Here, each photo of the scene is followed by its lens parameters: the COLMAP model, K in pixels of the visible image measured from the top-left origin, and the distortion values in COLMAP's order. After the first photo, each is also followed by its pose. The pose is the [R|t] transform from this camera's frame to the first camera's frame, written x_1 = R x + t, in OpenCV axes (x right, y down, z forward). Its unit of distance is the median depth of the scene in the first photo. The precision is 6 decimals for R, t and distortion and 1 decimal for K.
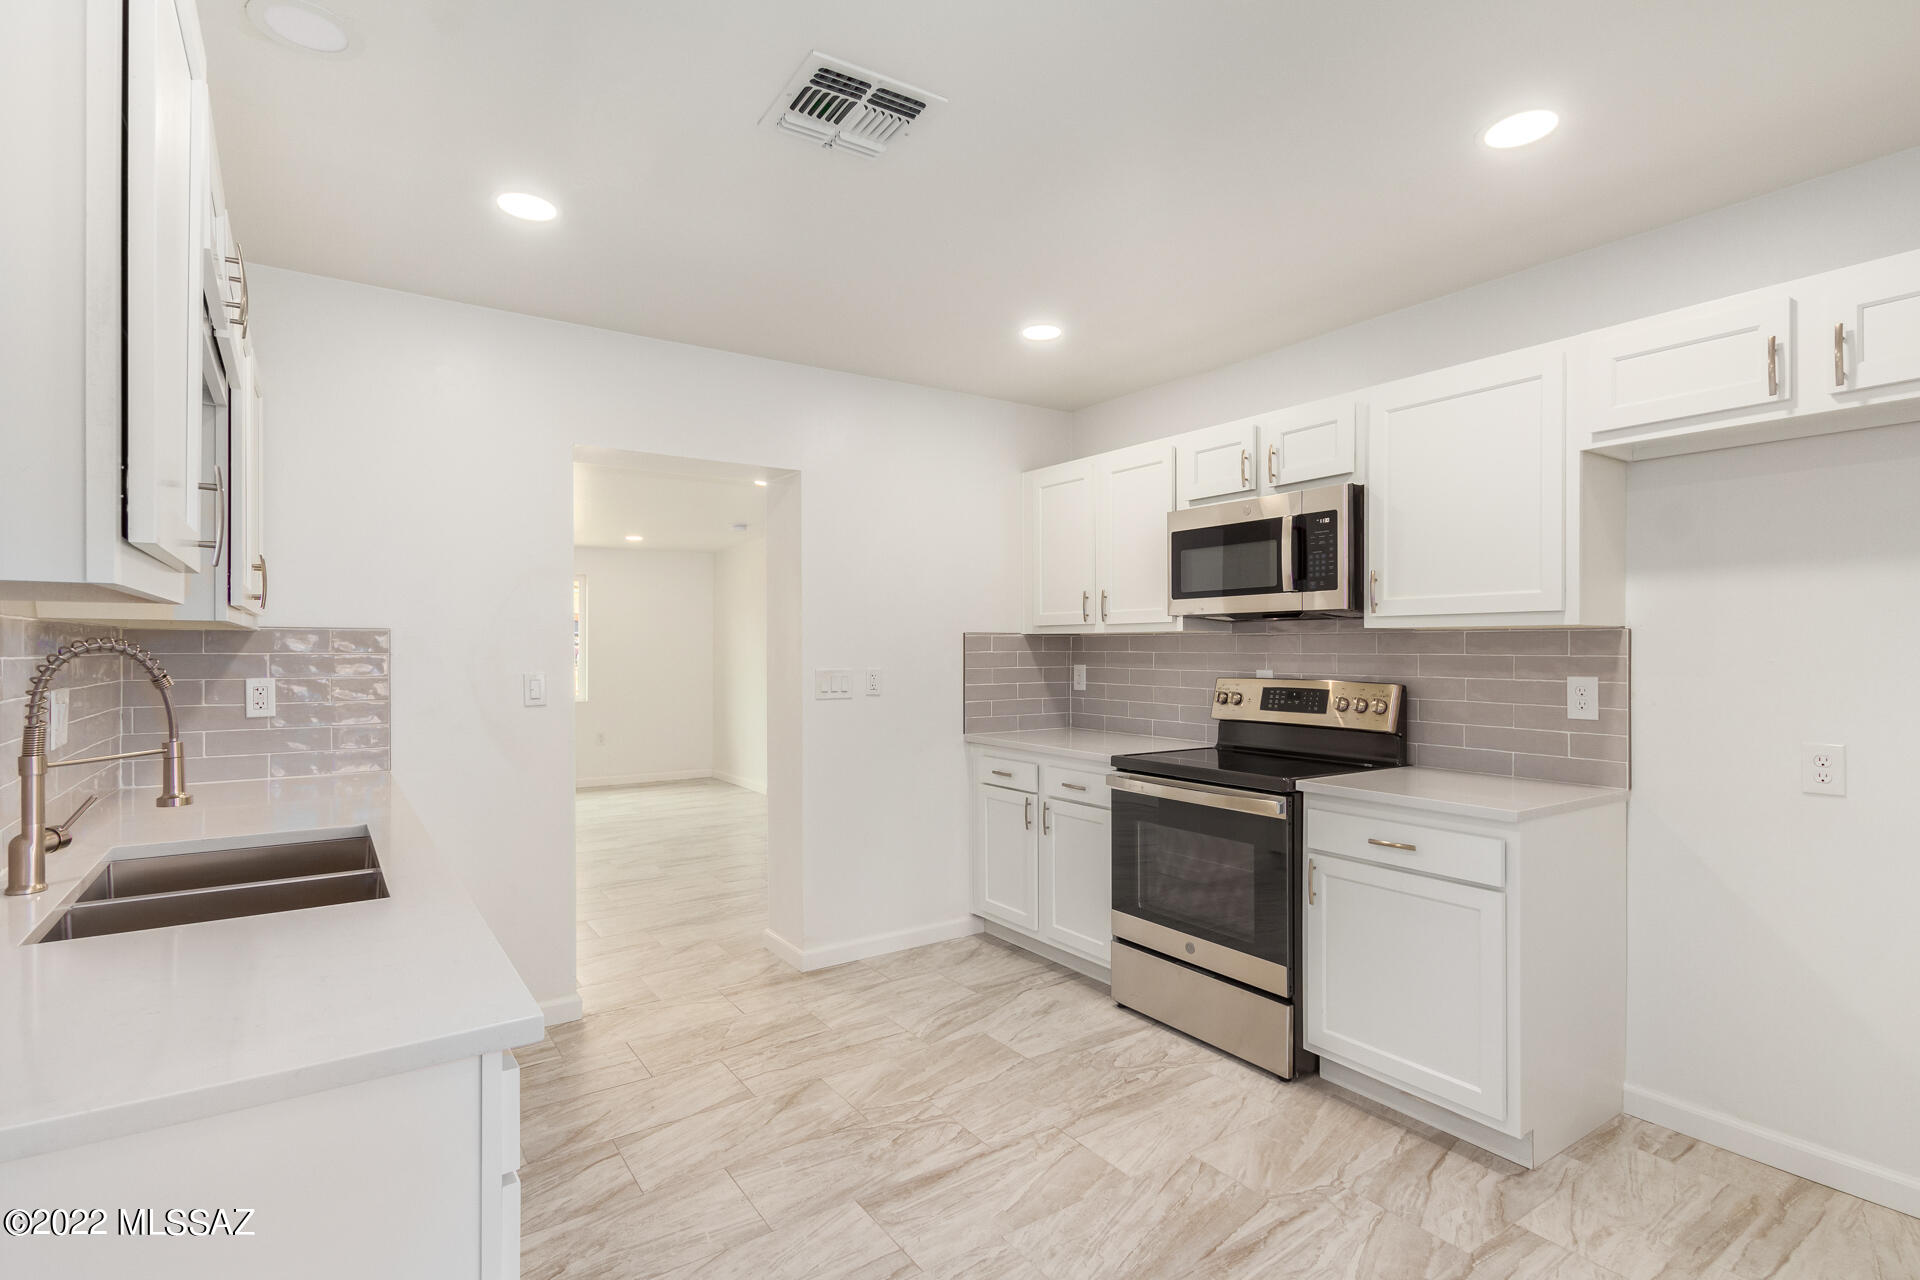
lens RADIAL K [[926.9, 0, 962.9], [0, 926.9, 639.6], [0, 0, 1]] dist [0.013951, -0.000024]
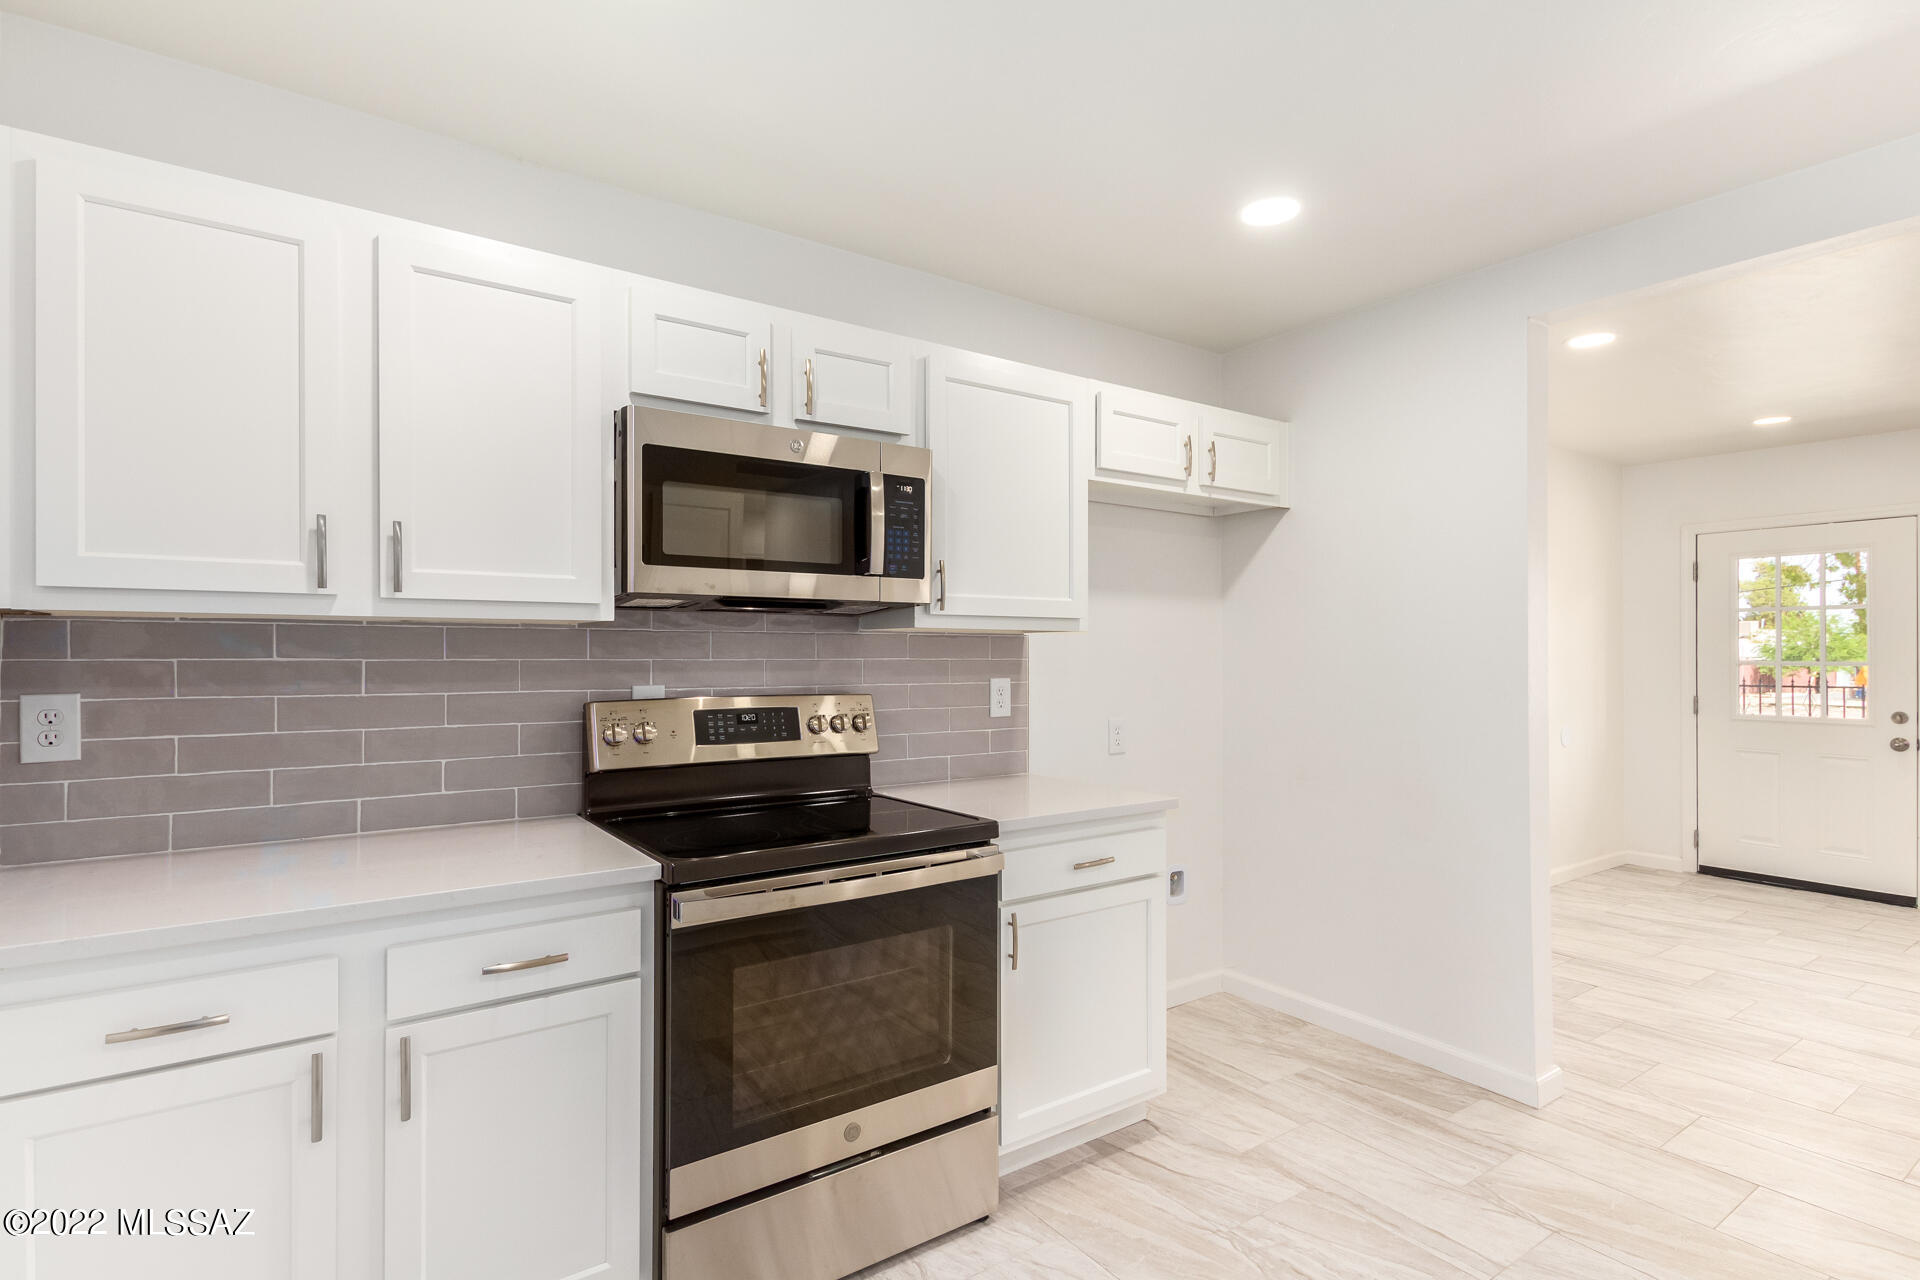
lens RADIAL K [[926.9, 0, 961.1], [0, 926.9, 648.4], [0, 0, 1]] dist [0.013951, -0.000024]
pose [[-0.004960, 0.002289, 0.999985, -0.392322], [-0.012140, 0.999924, -0.002349, 0.007475], [-0.999914, -0.012151, -0.004932, 0.958416]]
